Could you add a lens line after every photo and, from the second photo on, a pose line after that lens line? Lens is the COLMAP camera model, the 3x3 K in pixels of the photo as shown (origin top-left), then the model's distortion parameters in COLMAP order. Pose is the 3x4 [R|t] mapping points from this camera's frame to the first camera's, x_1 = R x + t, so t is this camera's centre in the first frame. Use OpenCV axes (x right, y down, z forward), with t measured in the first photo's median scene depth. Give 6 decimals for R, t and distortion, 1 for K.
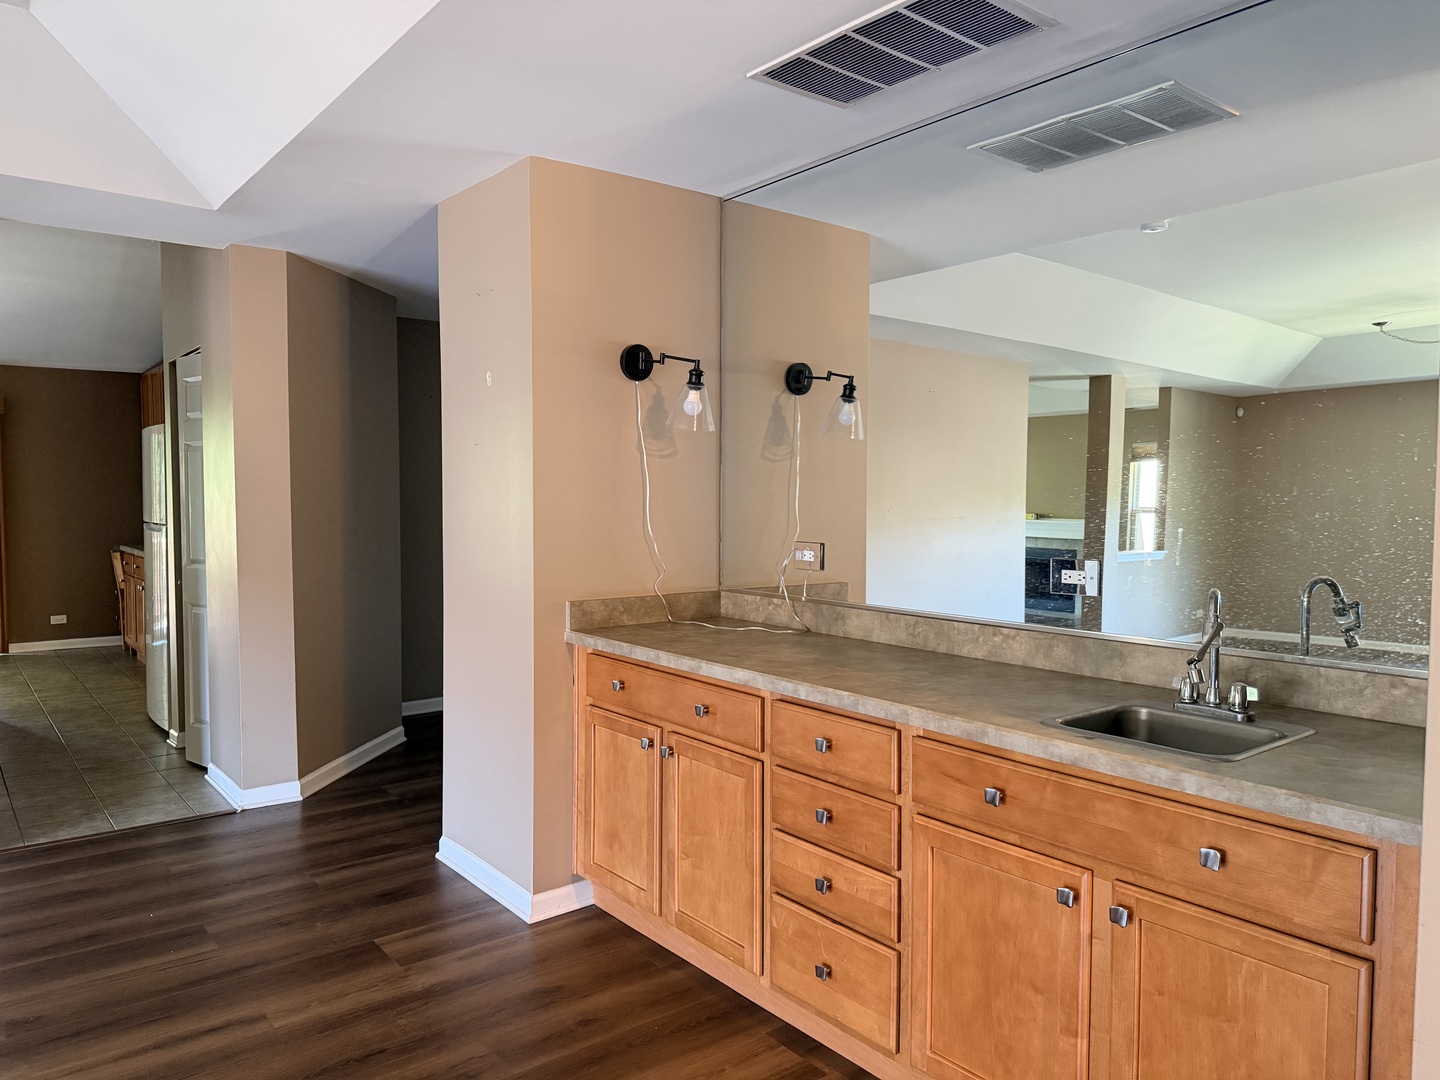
lens RADIAL K [[1020.1, 0, 724.1], [0, 1020.1, 540.2], [0, 0, 1]] dist [0.077759, -0.087064]
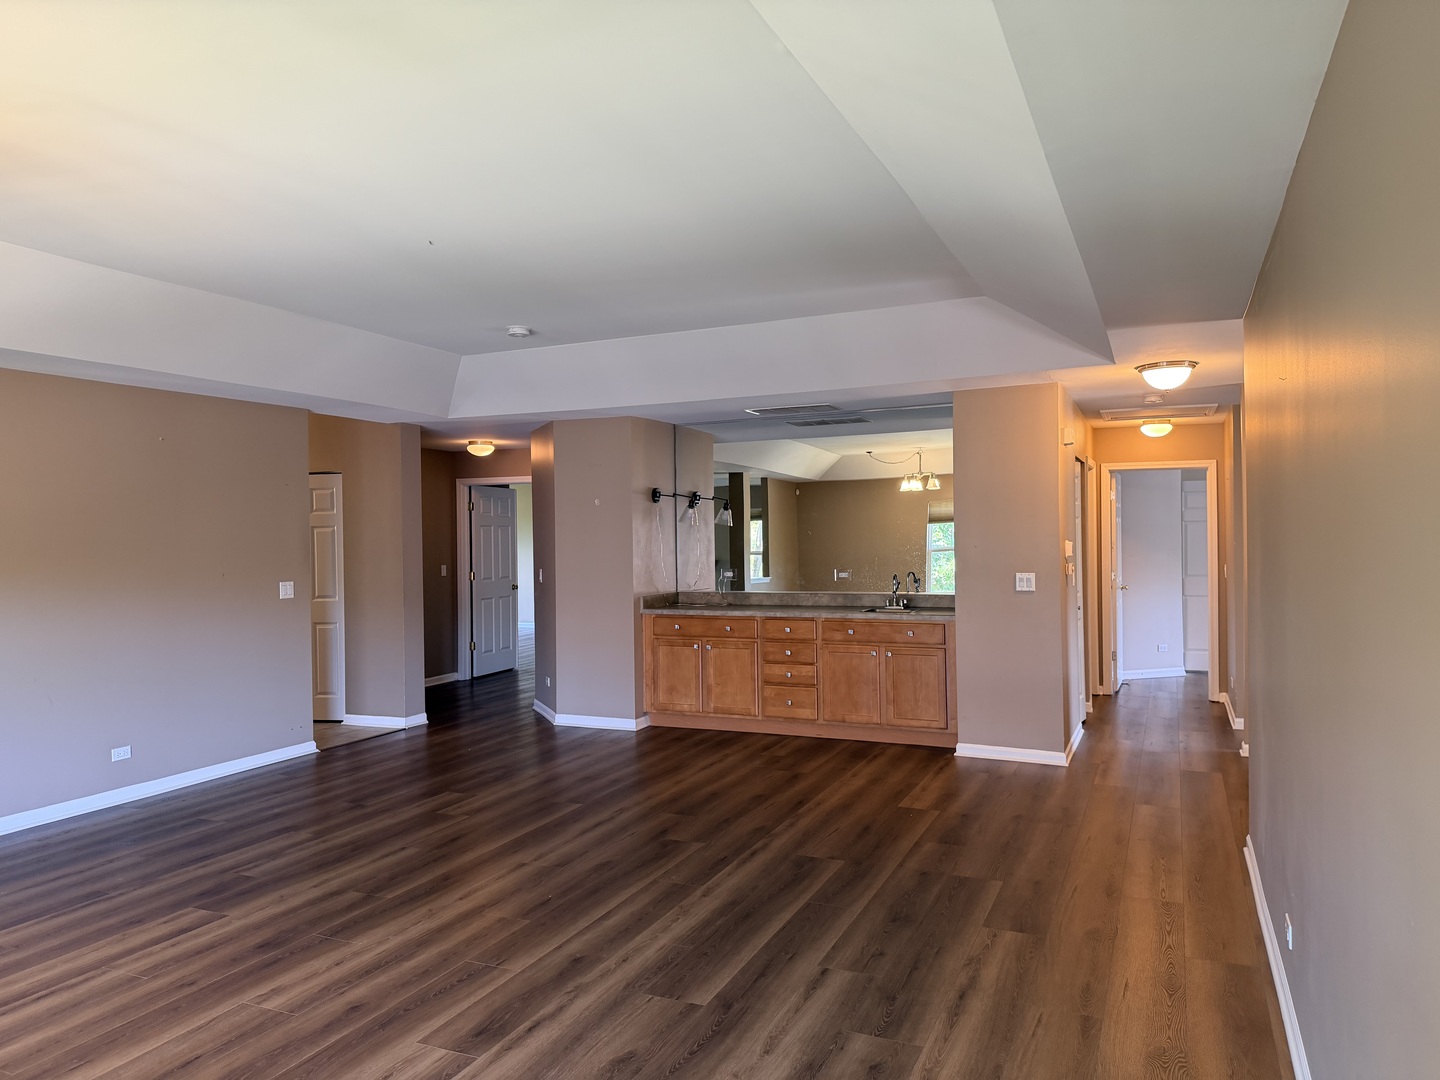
lens RADIAL K [[1020.1, 0, 724.1], [0, 1020.1, 540.2], [0, 0, 1]] dist [0.077759, -0.087064]
pose [[0.892706, -0.018645, 0.450255, -1.217055], [0.039104, 0.998580, -0.036180, 0.026450], [-0.448941, 0.049905, 0.892167, -1.408690]]
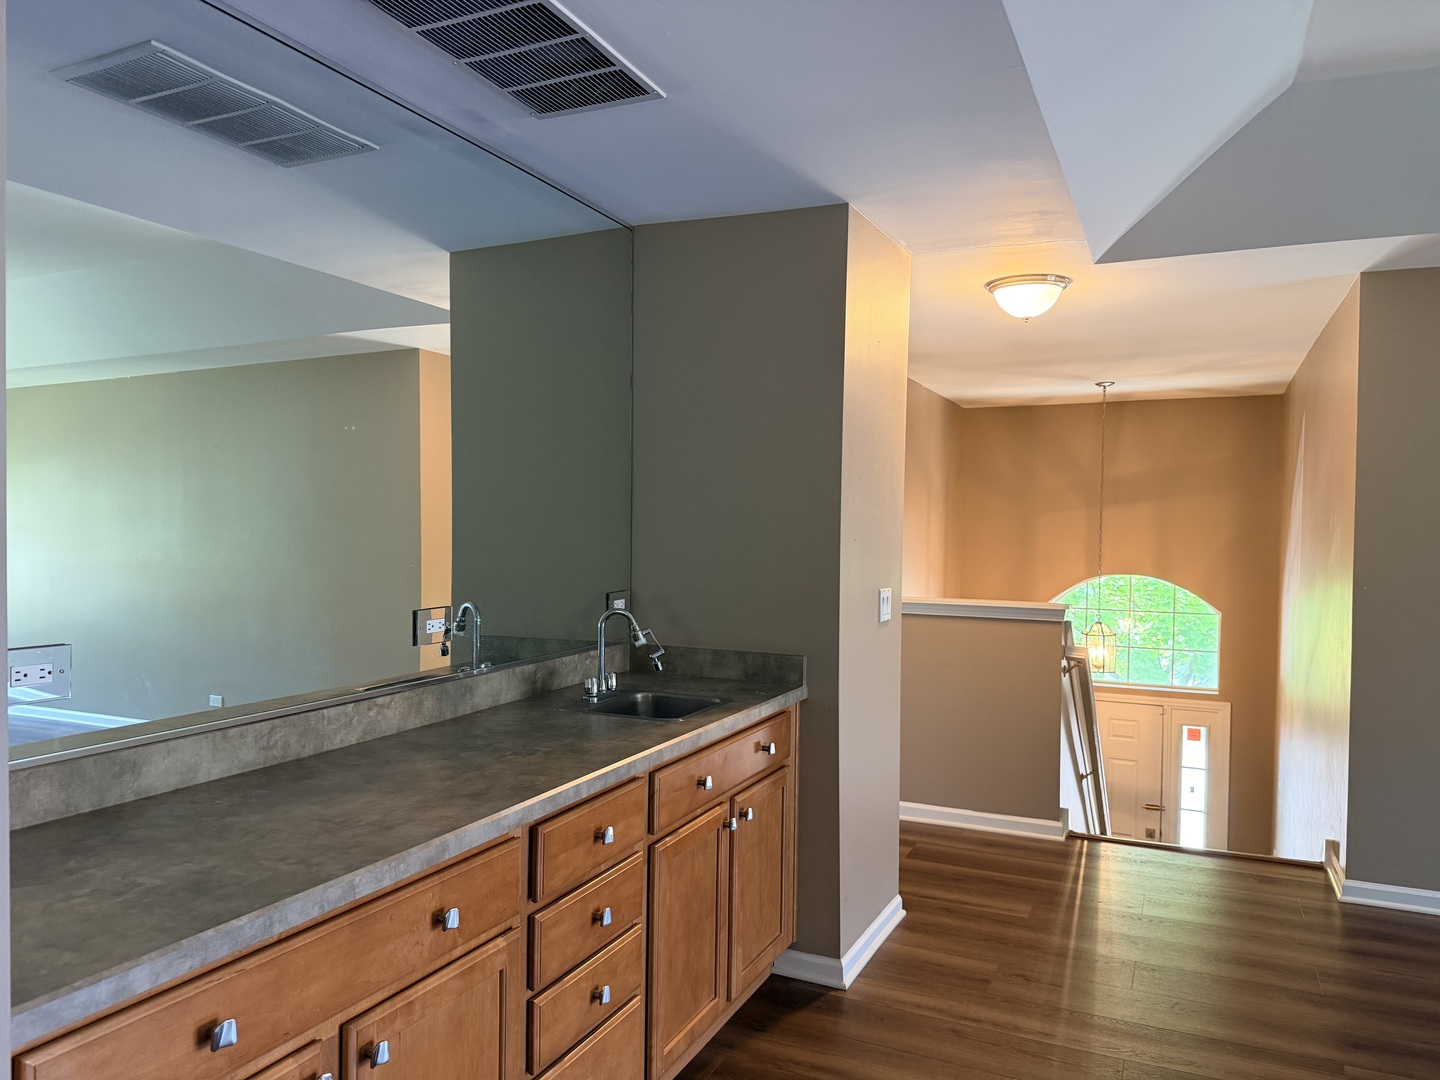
lens RADIAL K [[1020.1, 0, 724.1], [0, 1020.1, 540.2], [0, 0, 1]] dist [0.077759, -0.087064]
pose [[-0.461620, -0.023304, 0.886772, -0.604372], [0.025569, 0.998890, 0.039561, -0.071554], [-0.886709, 0.040936, -0.460511, 1.081987]]
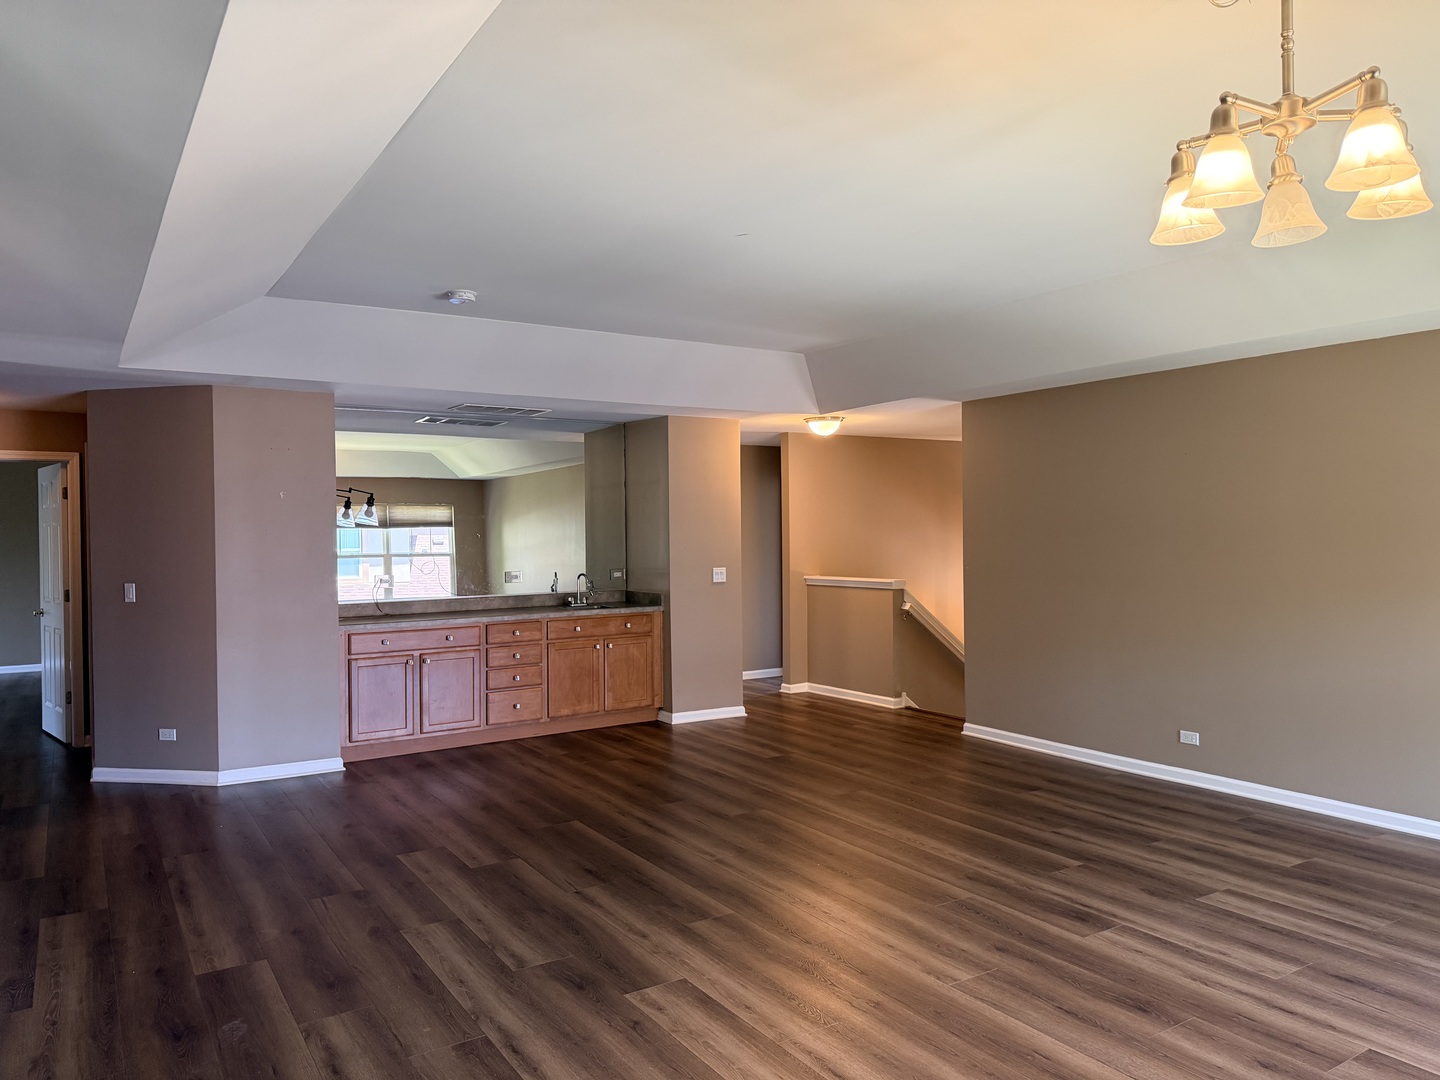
lens RADIAL K [[1020.1, 0, 724.1], [0, 1020.1, 540.2], [0, 0, 1]] dist [0.077759, -0.087064]
pose [[0.097892, -0.014398, 0.995093, -2.415825], [0.058390, 0.998256, 0.008700, -0.057978], [-0.993483, 0.057252, 0.098562, 0.042813]]
